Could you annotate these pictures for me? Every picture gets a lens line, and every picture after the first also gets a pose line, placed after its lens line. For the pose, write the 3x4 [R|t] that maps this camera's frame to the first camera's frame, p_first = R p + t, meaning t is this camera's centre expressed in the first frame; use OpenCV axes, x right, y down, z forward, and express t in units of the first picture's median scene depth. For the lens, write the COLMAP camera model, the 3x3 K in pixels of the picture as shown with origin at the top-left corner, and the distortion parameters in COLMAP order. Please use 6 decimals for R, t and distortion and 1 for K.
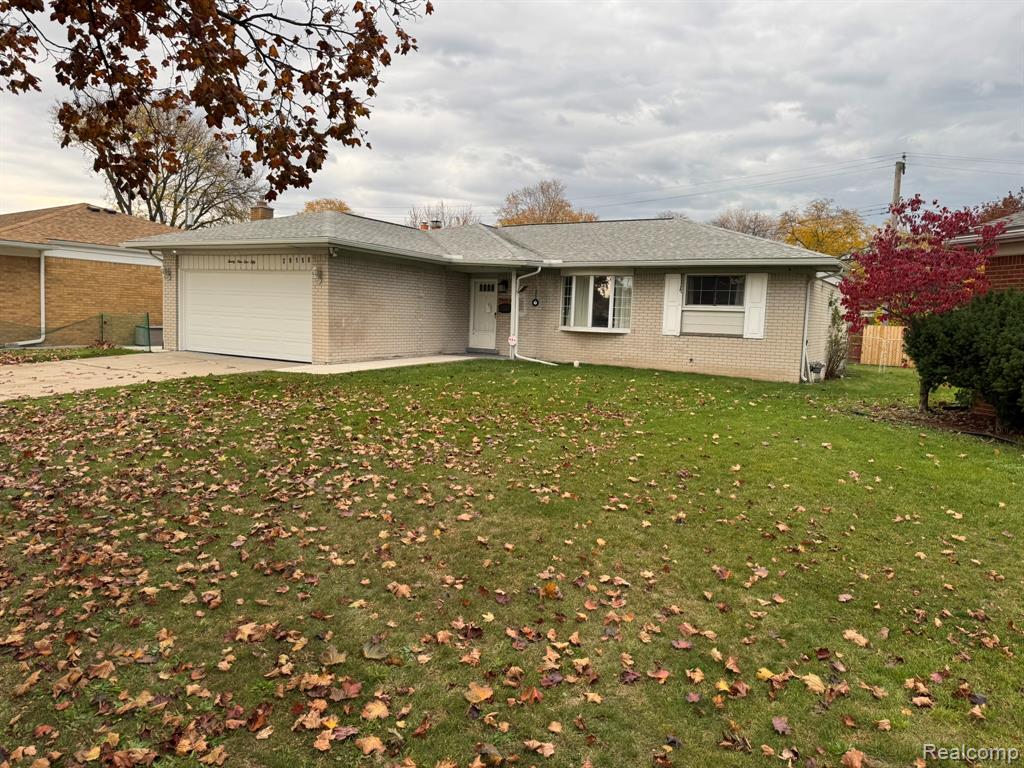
lens RADIAL K [[691.3, 0, 512.0], [0, 691.3, 384.0], [0, 0, 1]] dist [0.064054, -0.062945]
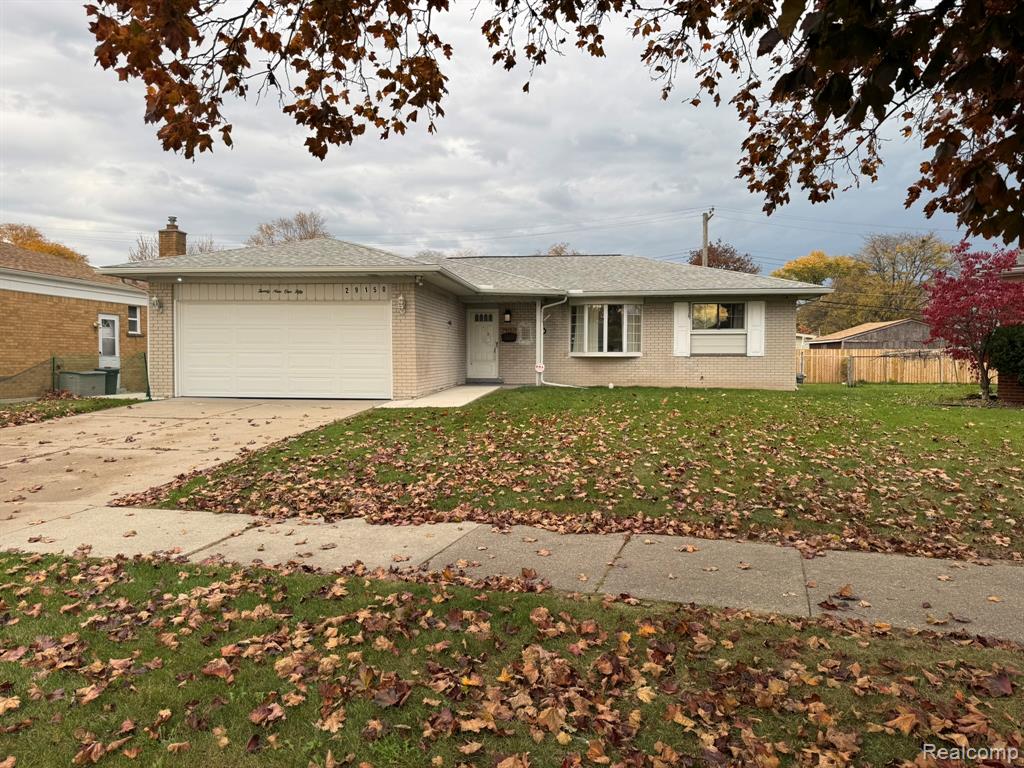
lens RADIAL K [[691.3, 0, 512.0], [0, 691.3, 384.0], [0, 0, 1]] dist [0.064054, -0.062945]
pose [[0.920317, -0.050398, 0.387913, -0.448300], [0.069272, 0.996990, -0.034818, -0.005826], [-0.384991, 0.058915, 0.921038, 0.071453]]
